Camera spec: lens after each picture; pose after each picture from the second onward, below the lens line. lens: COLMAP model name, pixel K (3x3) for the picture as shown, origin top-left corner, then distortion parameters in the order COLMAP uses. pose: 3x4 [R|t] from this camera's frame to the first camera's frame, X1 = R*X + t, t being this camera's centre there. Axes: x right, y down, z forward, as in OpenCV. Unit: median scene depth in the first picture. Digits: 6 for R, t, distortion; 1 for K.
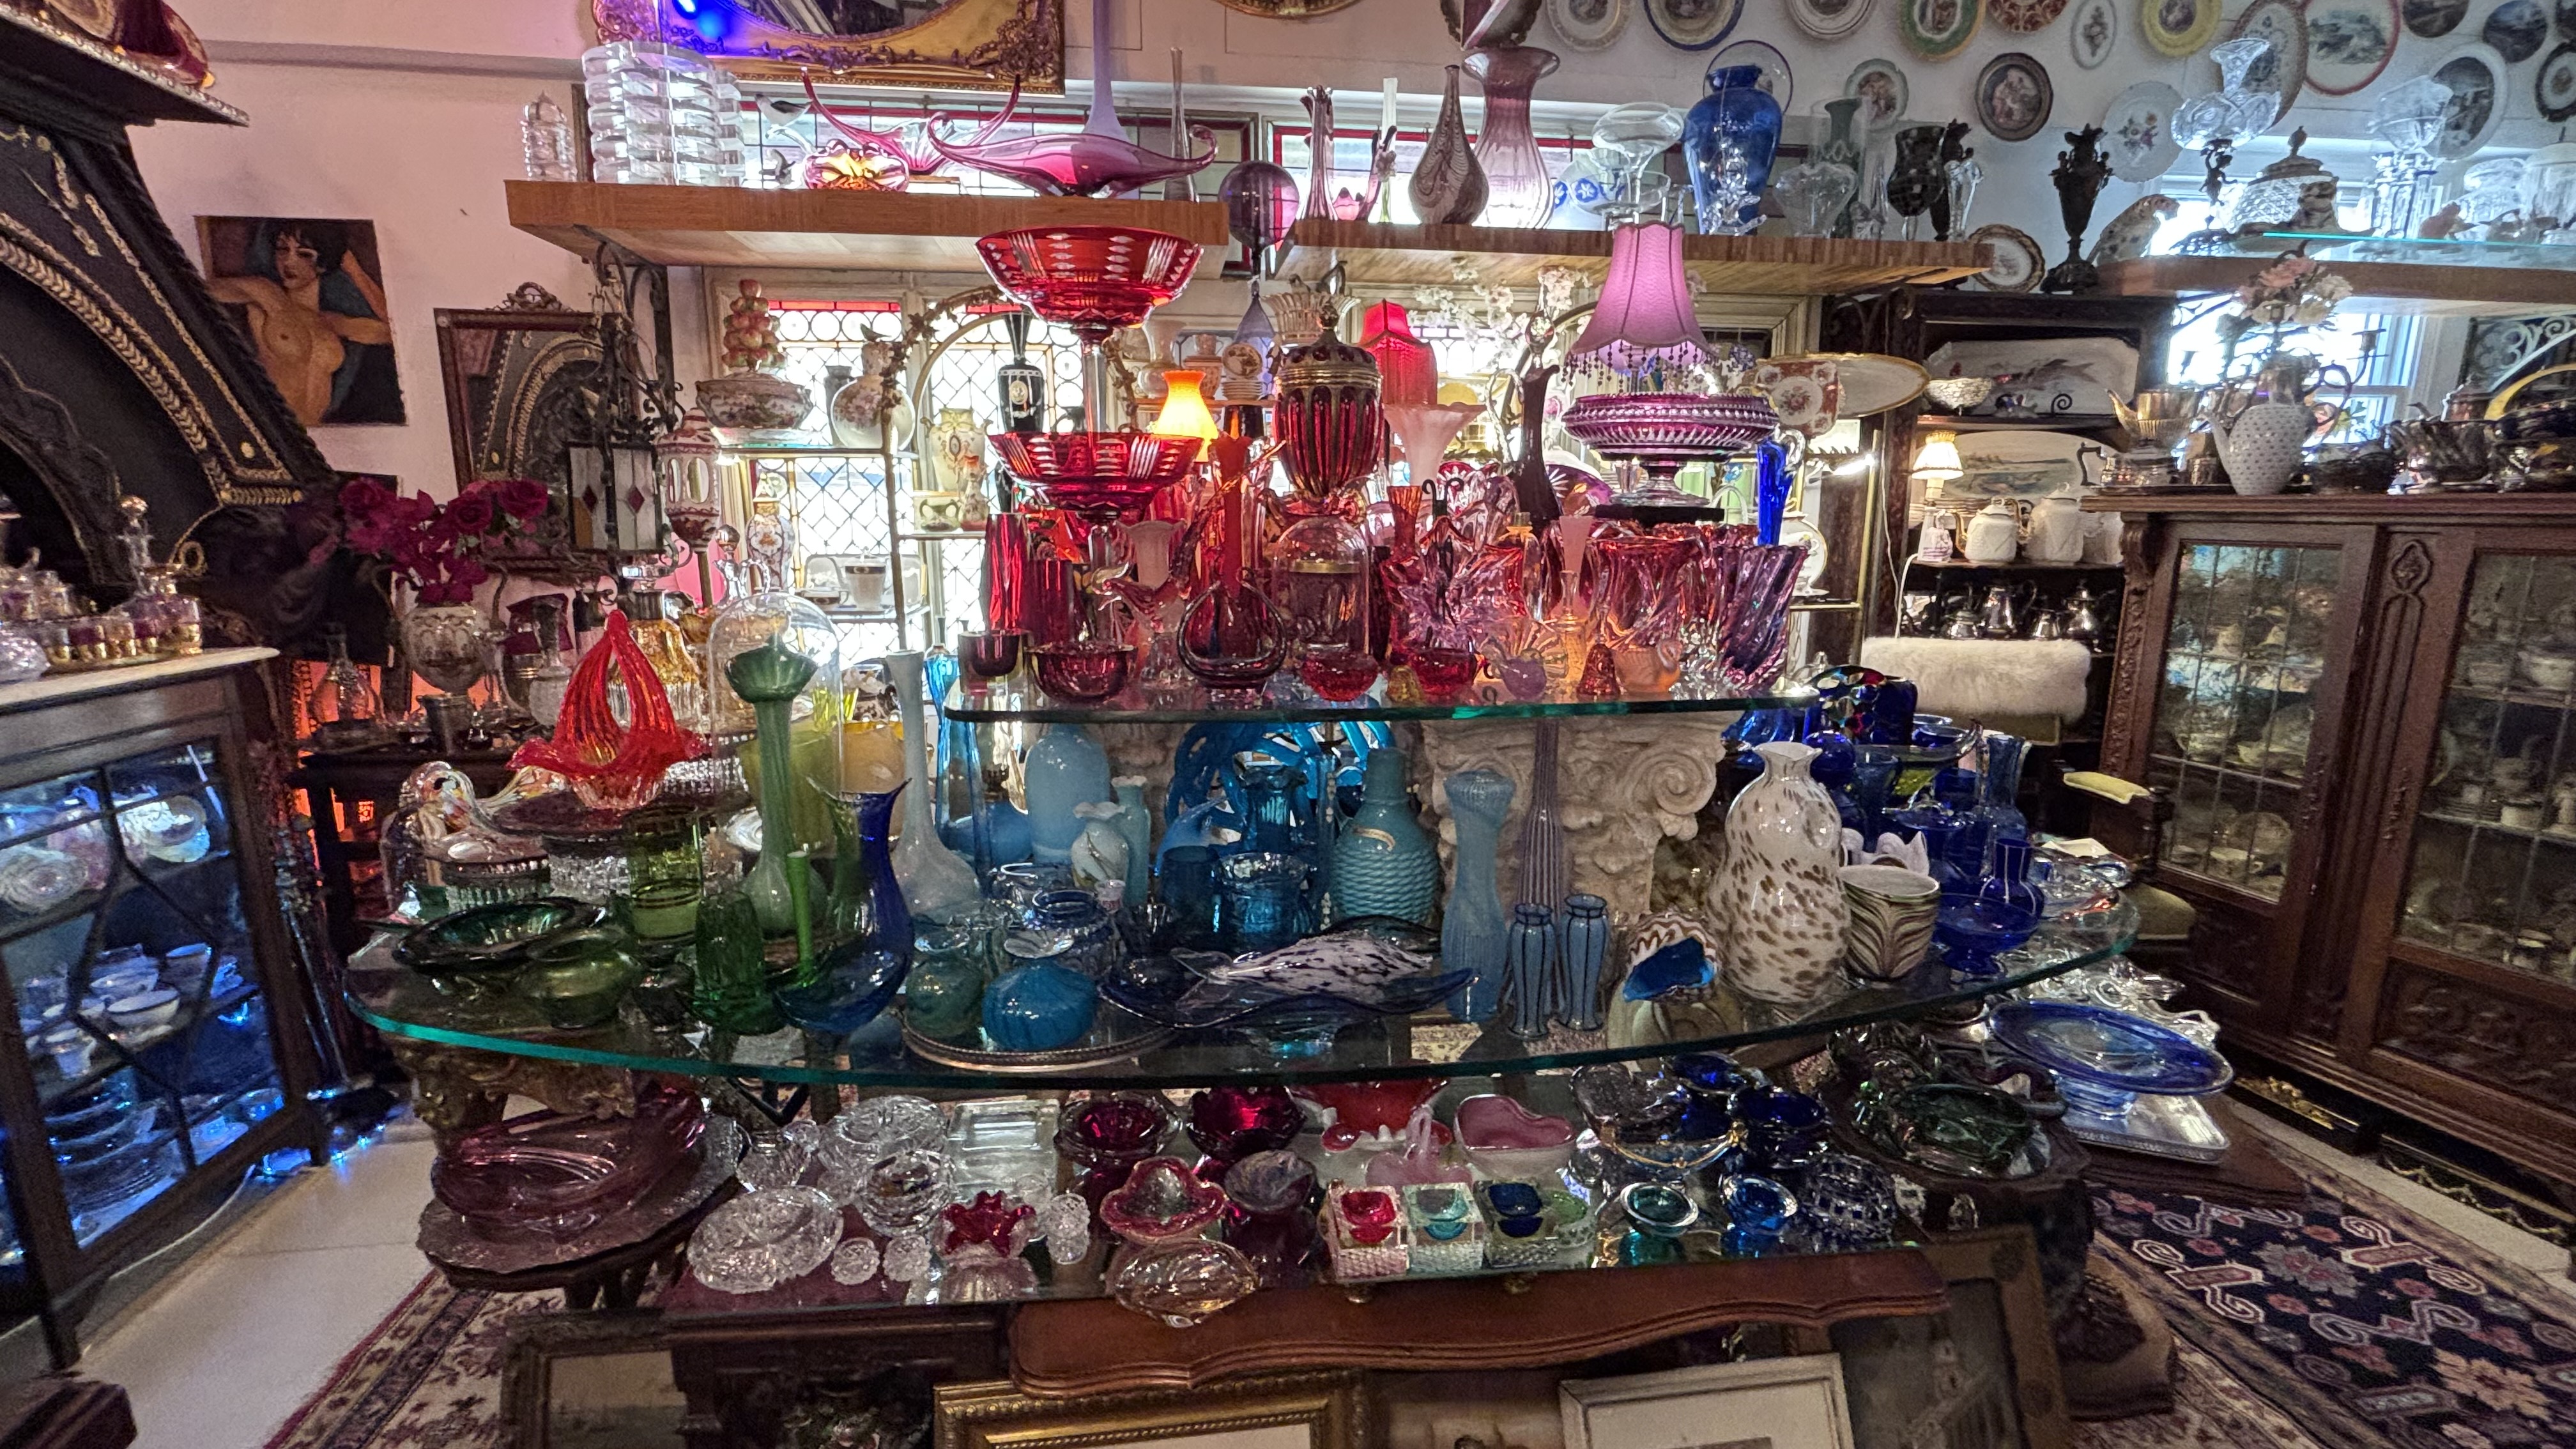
lens RADIAL K [[1106.8, 0, 1288.0], [0, 1106.8, 724.5], [0, 0, 1]] dist [-0.014056, -0.000094]
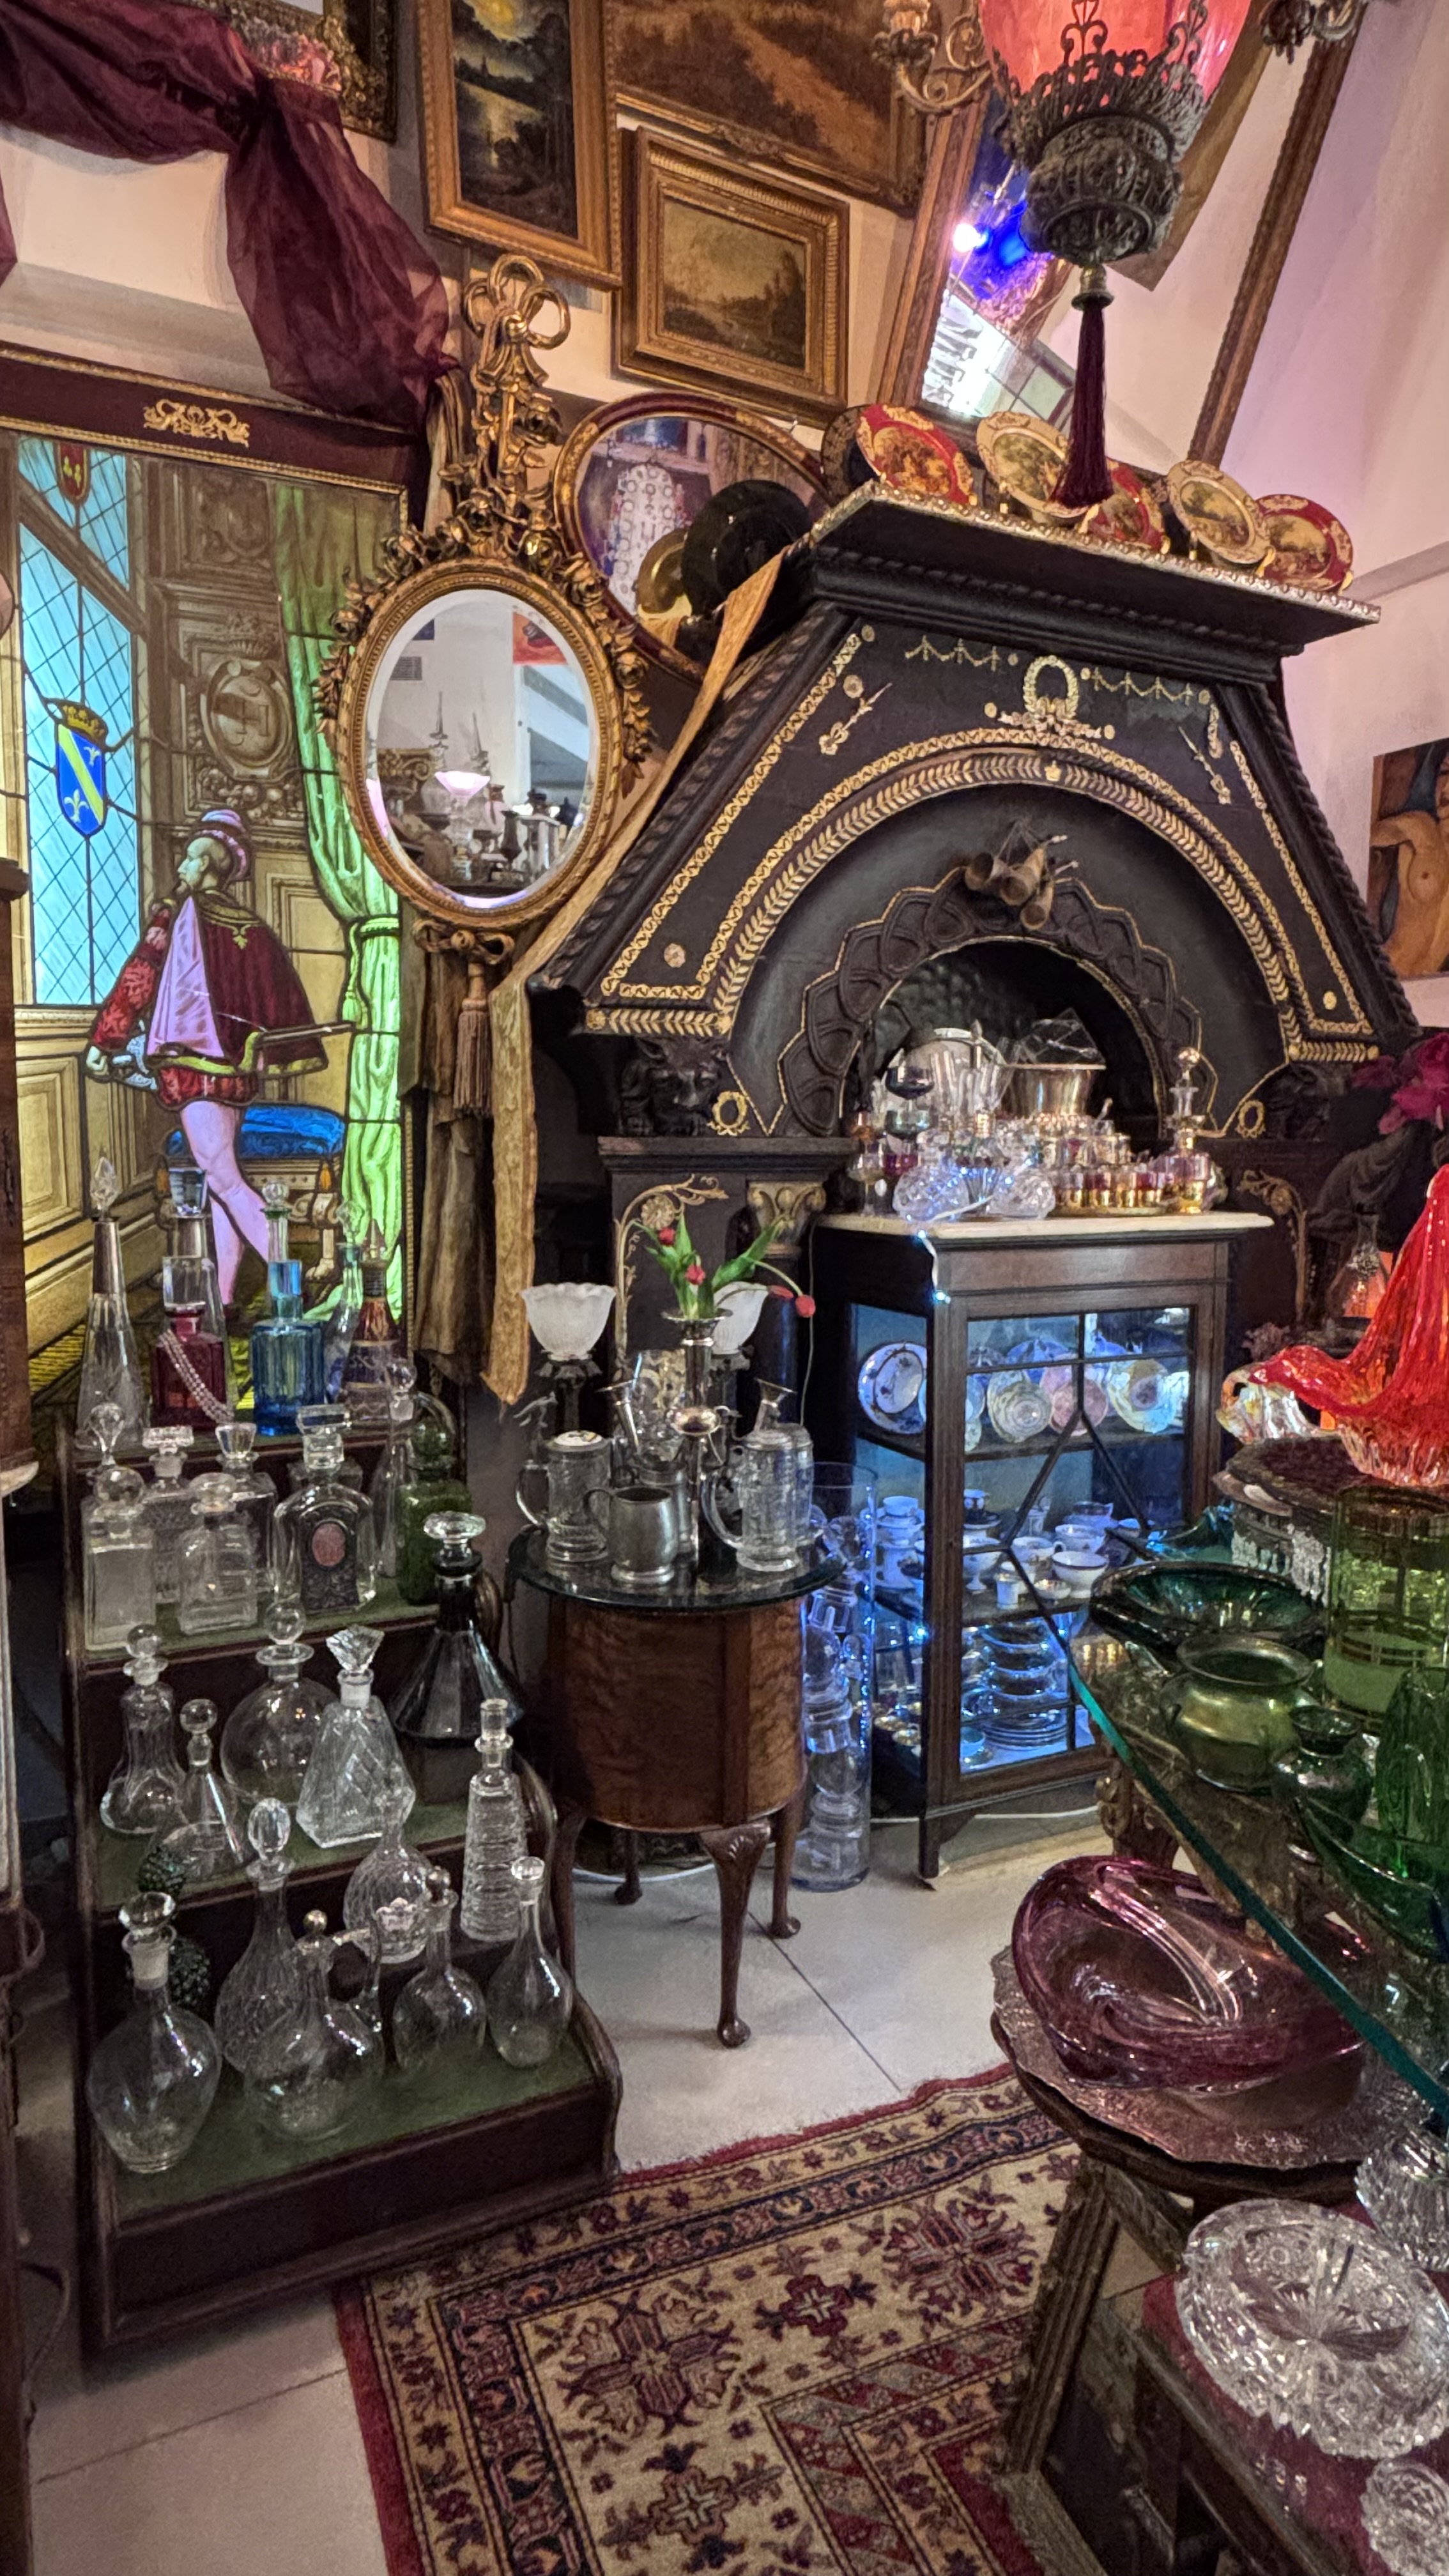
lens RADIAL K [[1423.2, 0, 724.5], [0, 1423.2, 1288.0], [0, 0, 1]] dist [0.001753, -0.000476]
pose [[0.314295, 0.128055, -0.940649, 0.015221], [-0.189374, 0.979403, 0.070056, -0.012667], [0.930245, 0.156116, 0.332072, 0.242746]]
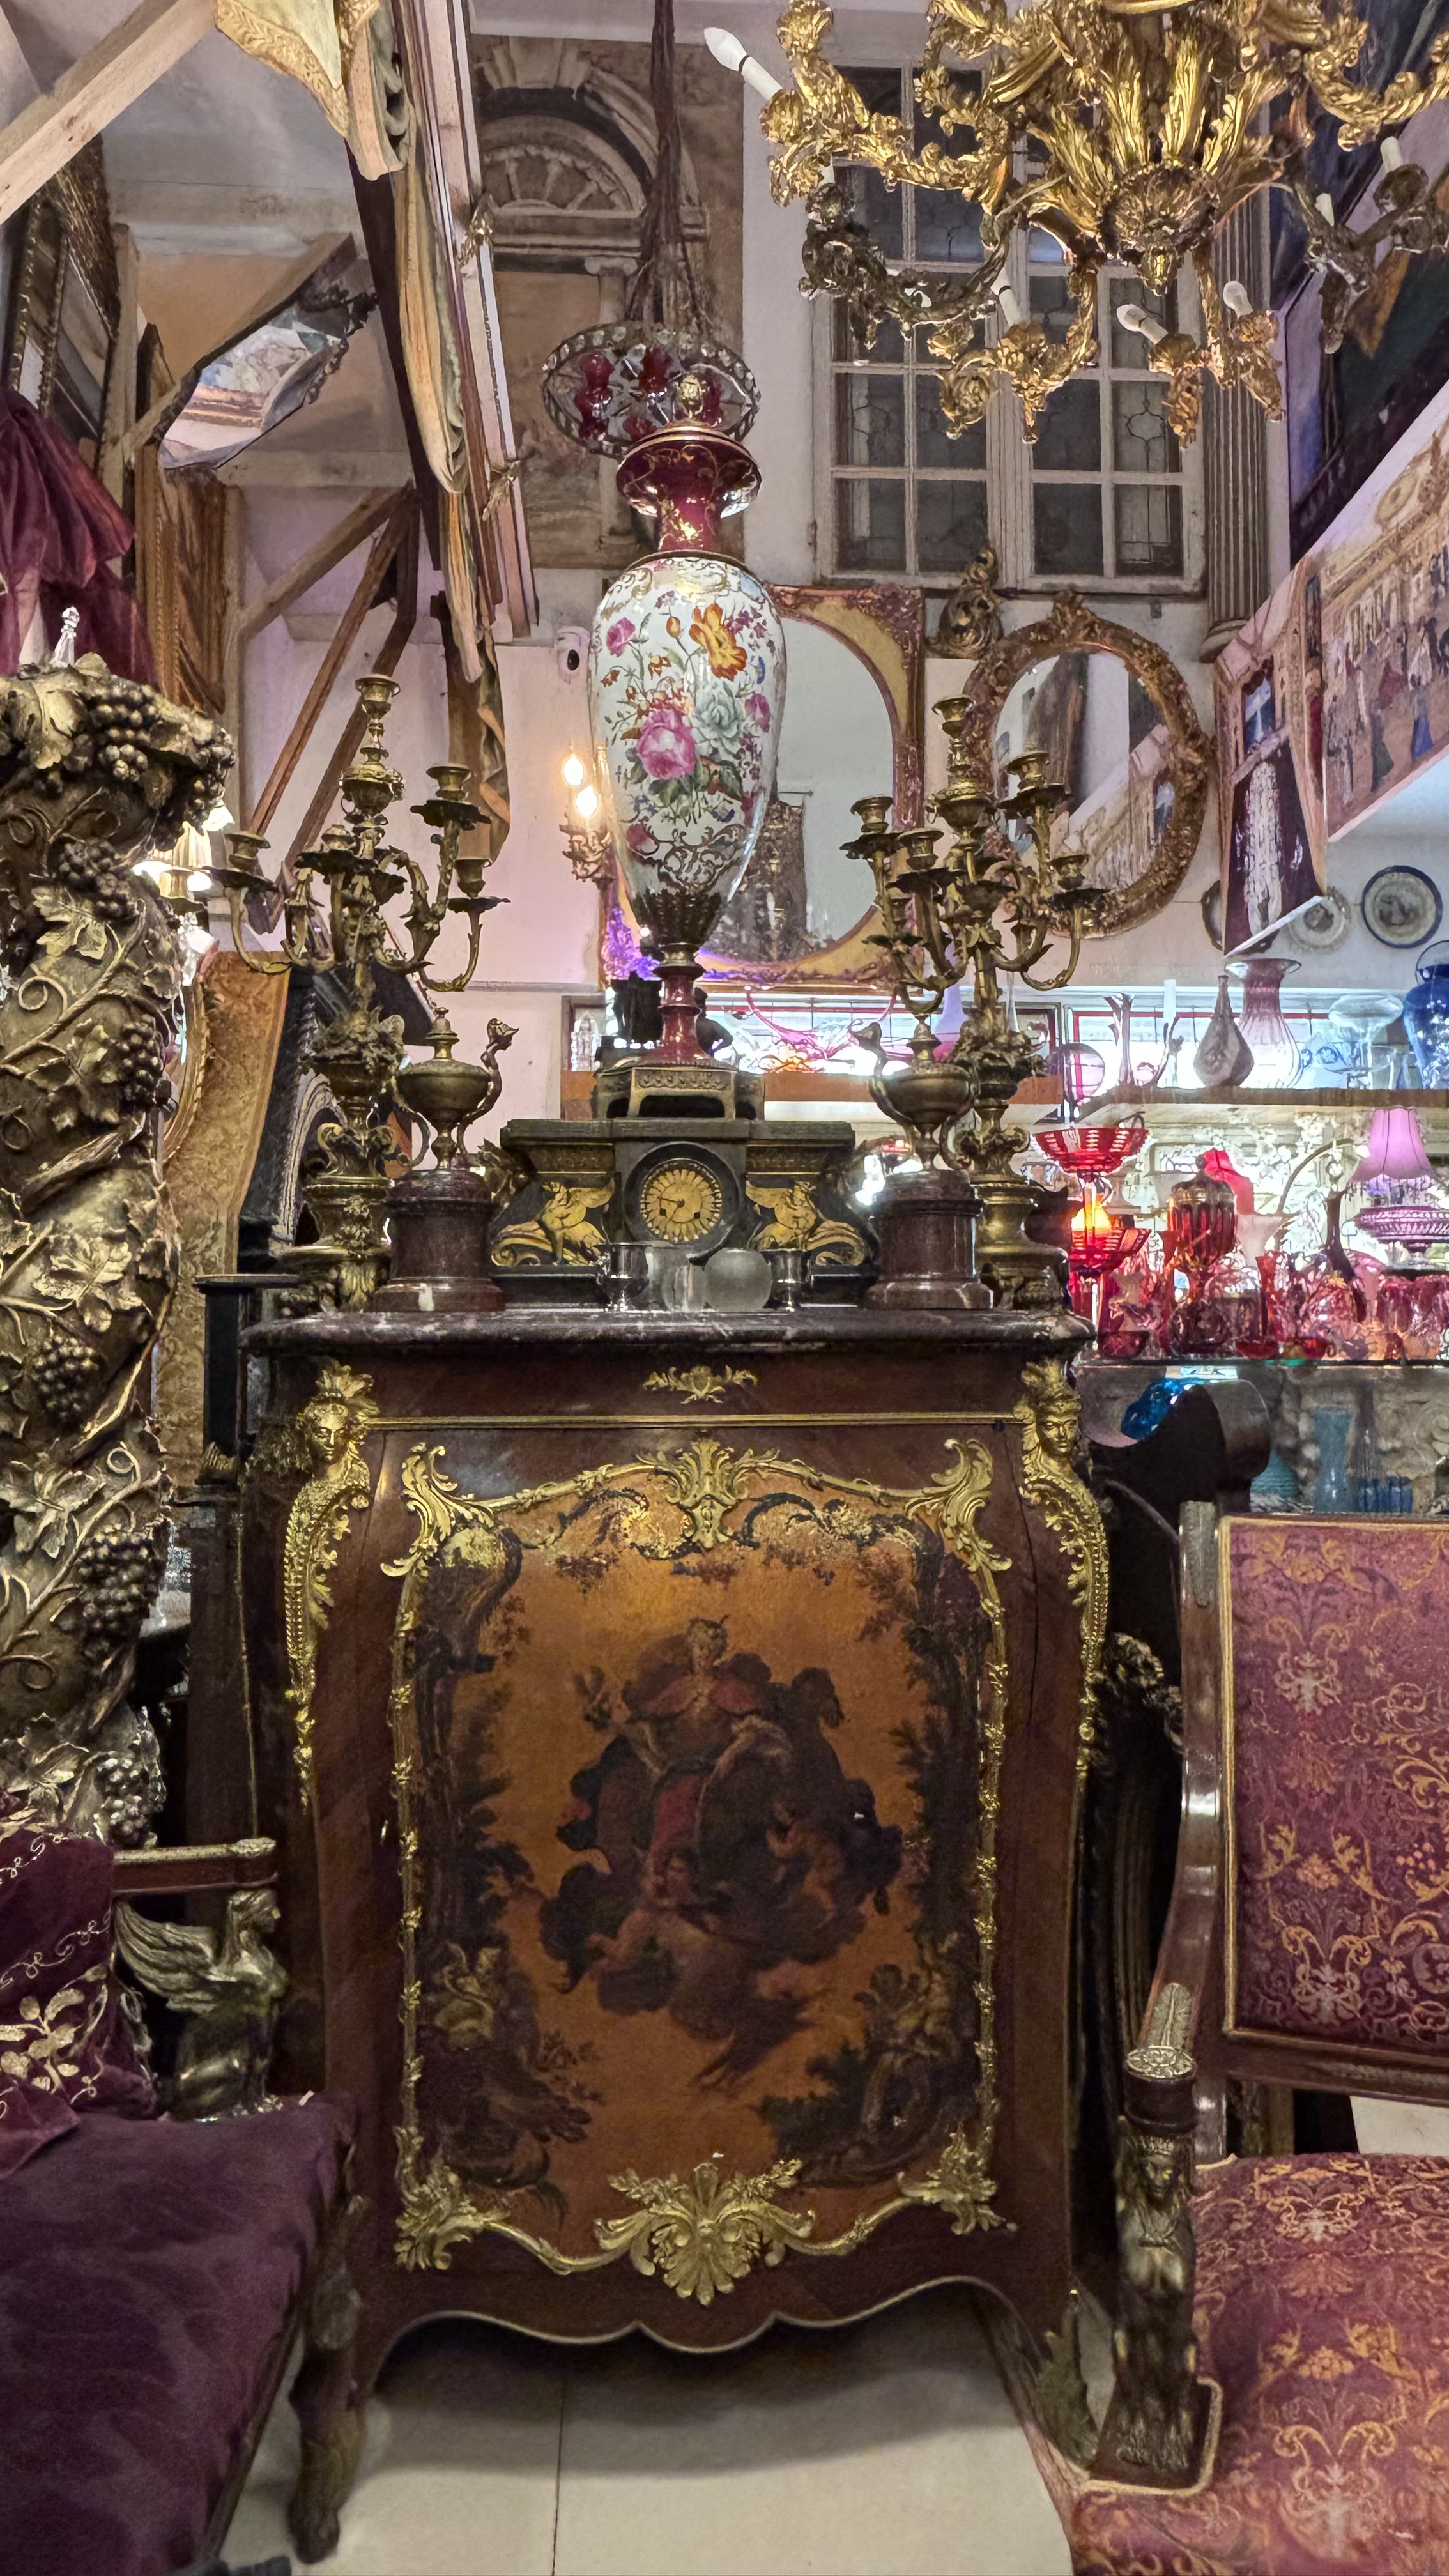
lens RADIAL K [[1580.1, 0, 724.5], [0, 1580.1, 1288.0], [0, 0, 1]] dist [0.003467, 0.000484]
pose [[0.997041, -0.006183, -0.076618, -0.284623], [-0.012849, 0.969328, -0.245434, 0.233150], [0.075786, 0.245693, 0.966381, -0.749294]]
